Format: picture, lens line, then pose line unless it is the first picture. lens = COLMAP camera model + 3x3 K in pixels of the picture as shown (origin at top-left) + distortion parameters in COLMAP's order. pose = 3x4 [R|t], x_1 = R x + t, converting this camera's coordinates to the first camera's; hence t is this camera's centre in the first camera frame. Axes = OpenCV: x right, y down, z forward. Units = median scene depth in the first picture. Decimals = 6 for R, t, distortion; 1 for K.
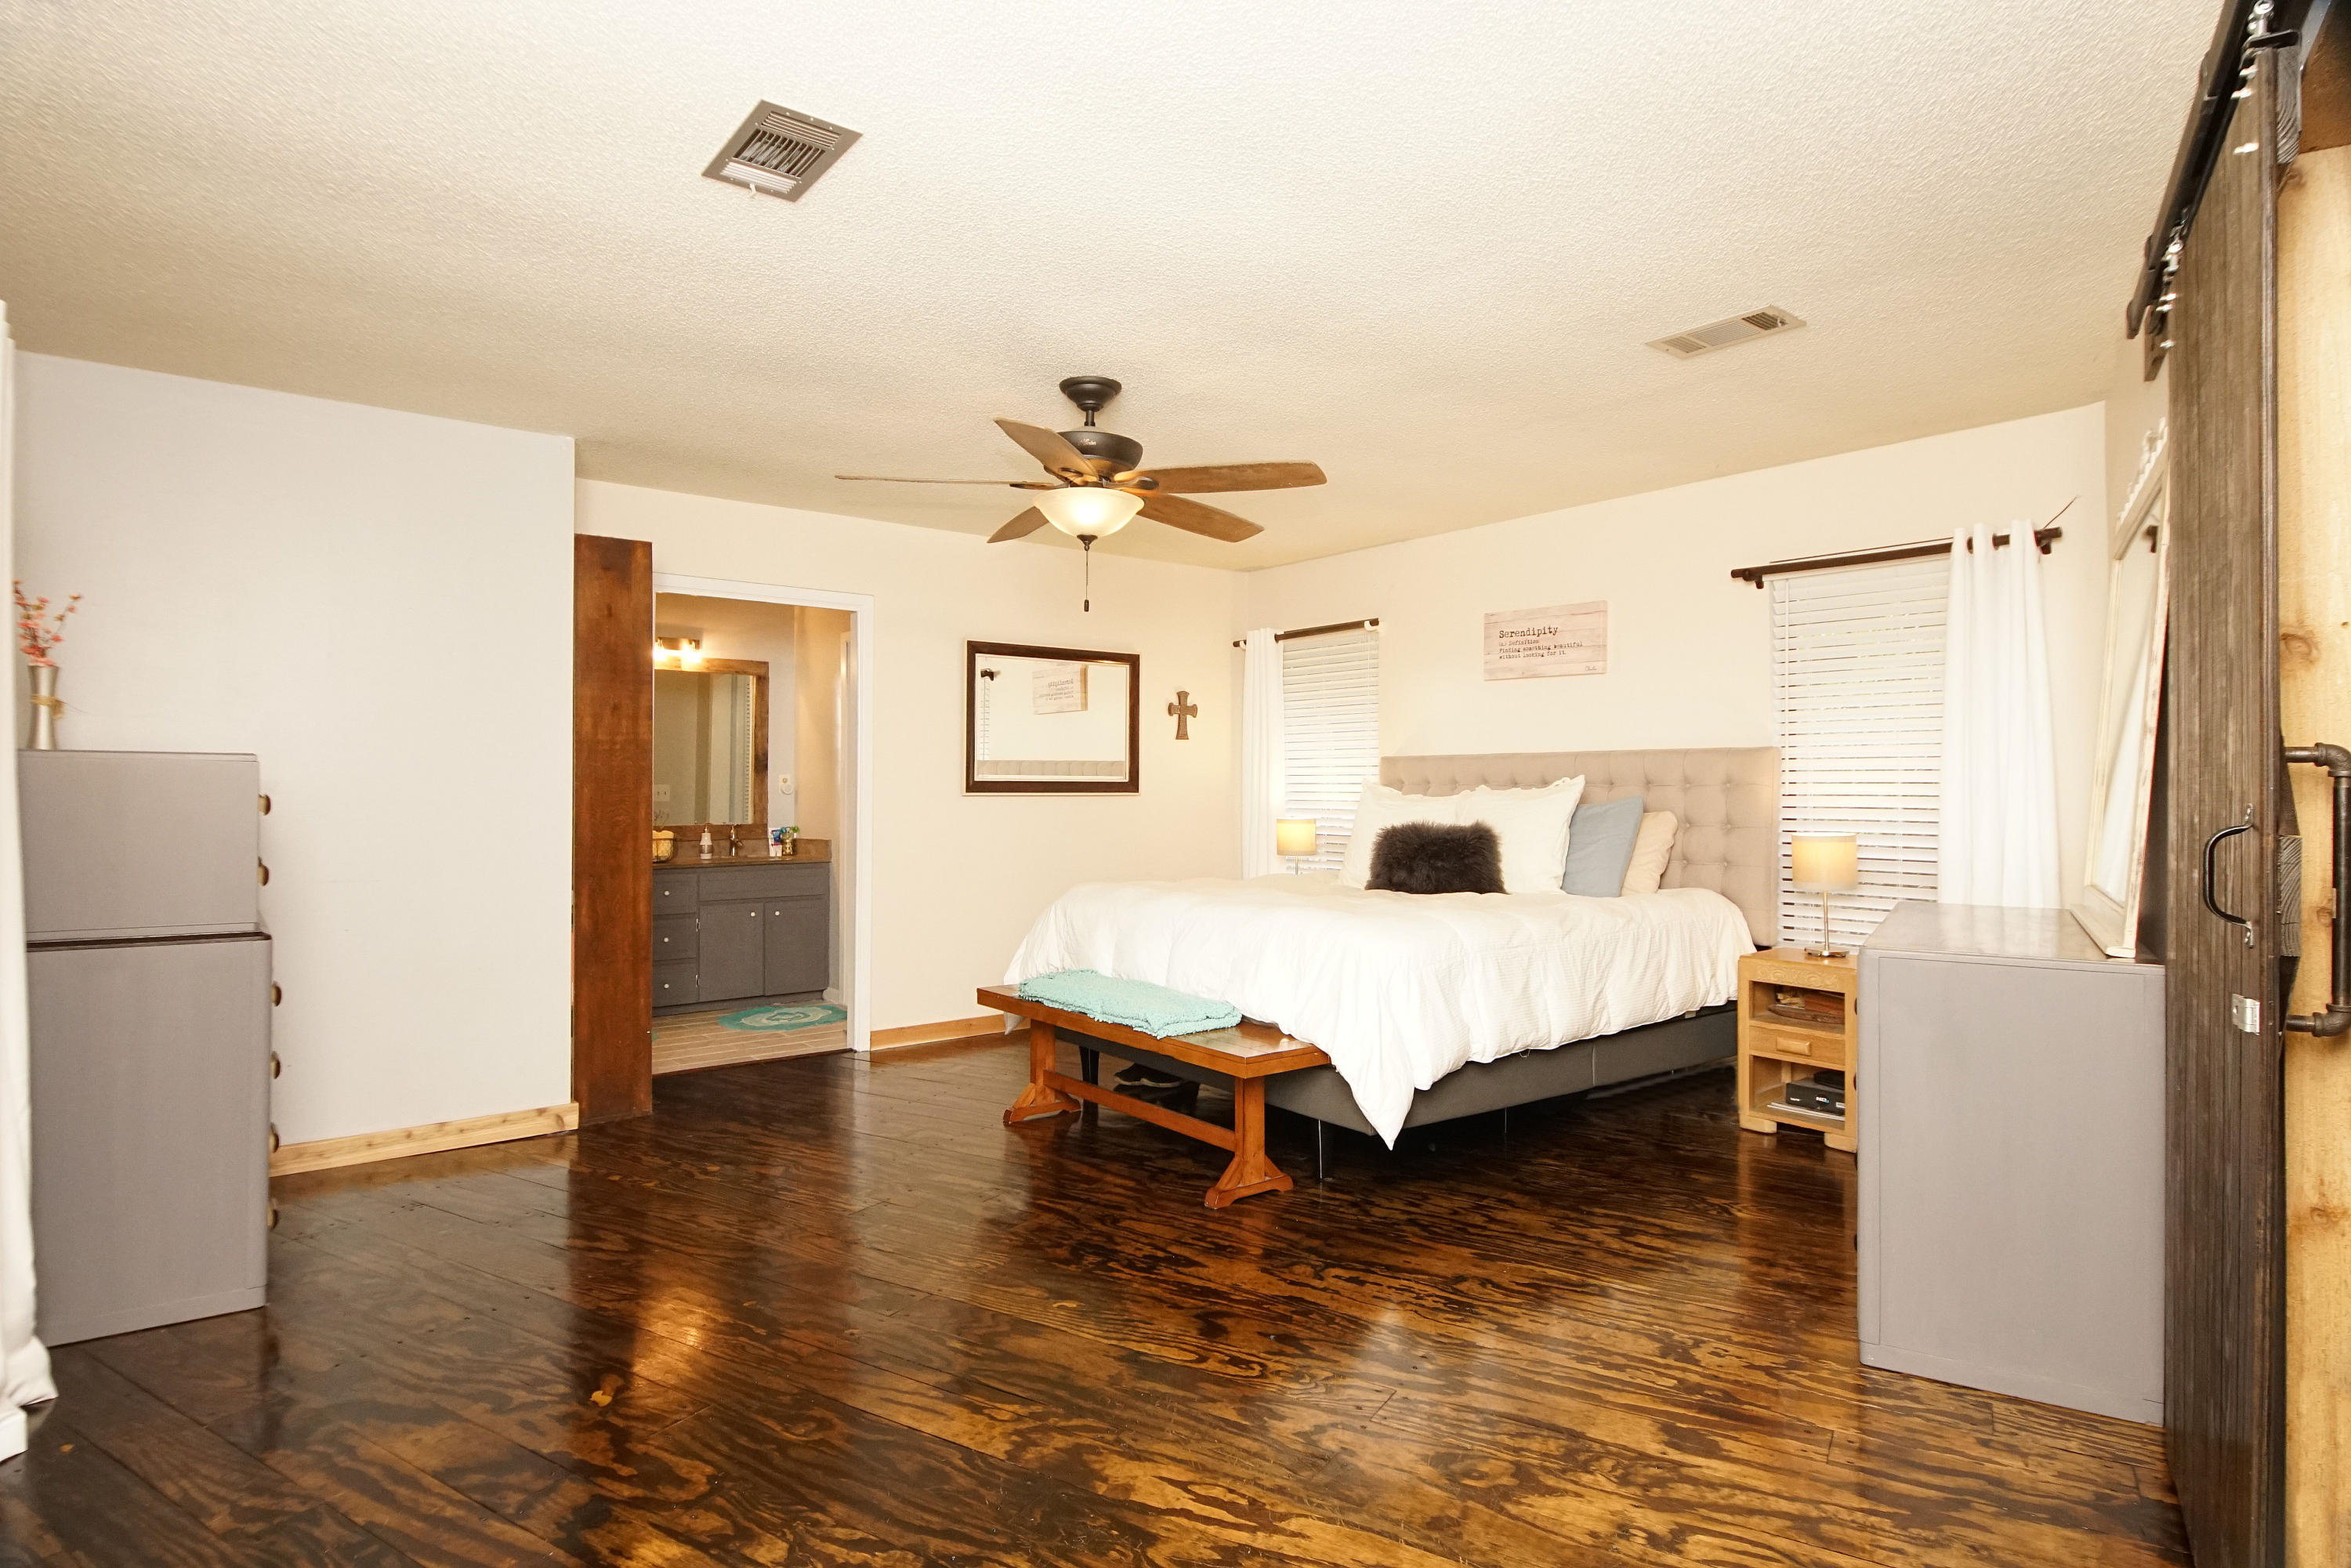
lens RADIAL K [[1275.6, 0, 1175.3], [0, 1275.6, 780.7], [0, 0, 1]] dist [0.026579, -0.001631]
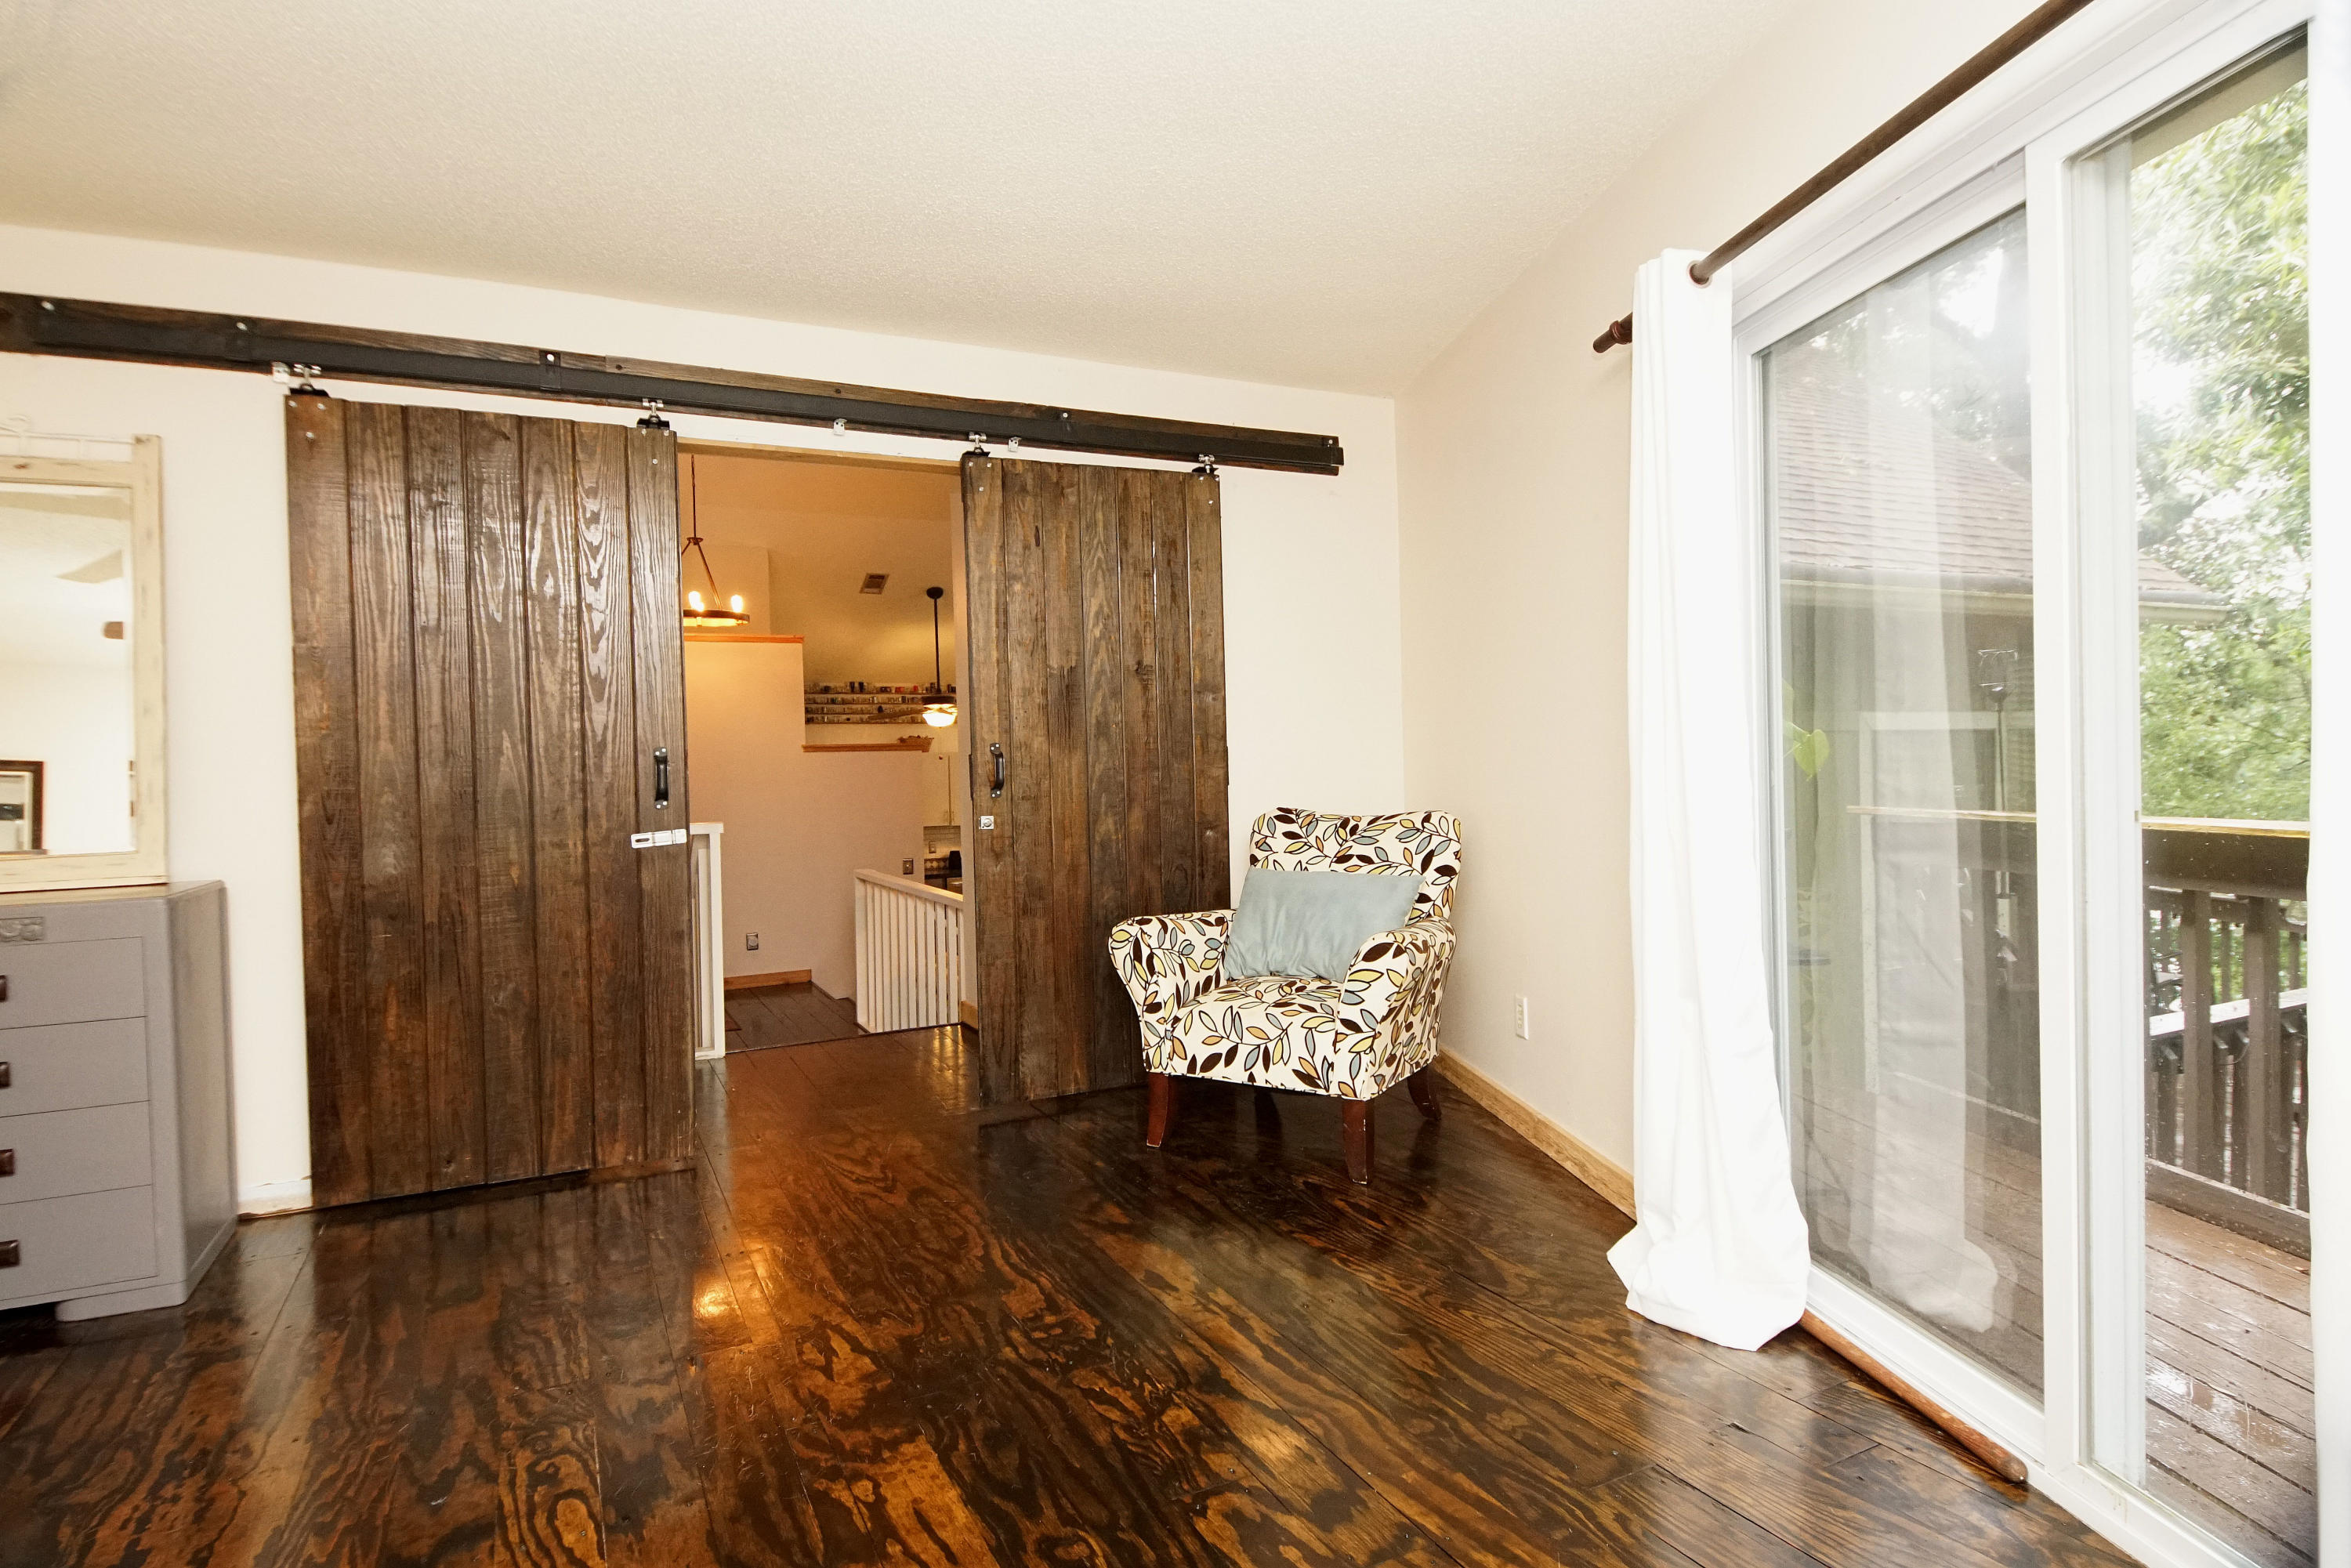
lens RADIAL K [[1275.6, 0, 1176.9], [0, 1275.6, 775.2], [0, 0, 1]] dist [0.026579, -0.001631]
pose [[-0.854085, 0.016031, 0.519886, -0.803397], [0.023850, 0.999681, 0.008357, 0.054727], [-0.519586, 0.019537, -0.854195, 1.745696]]
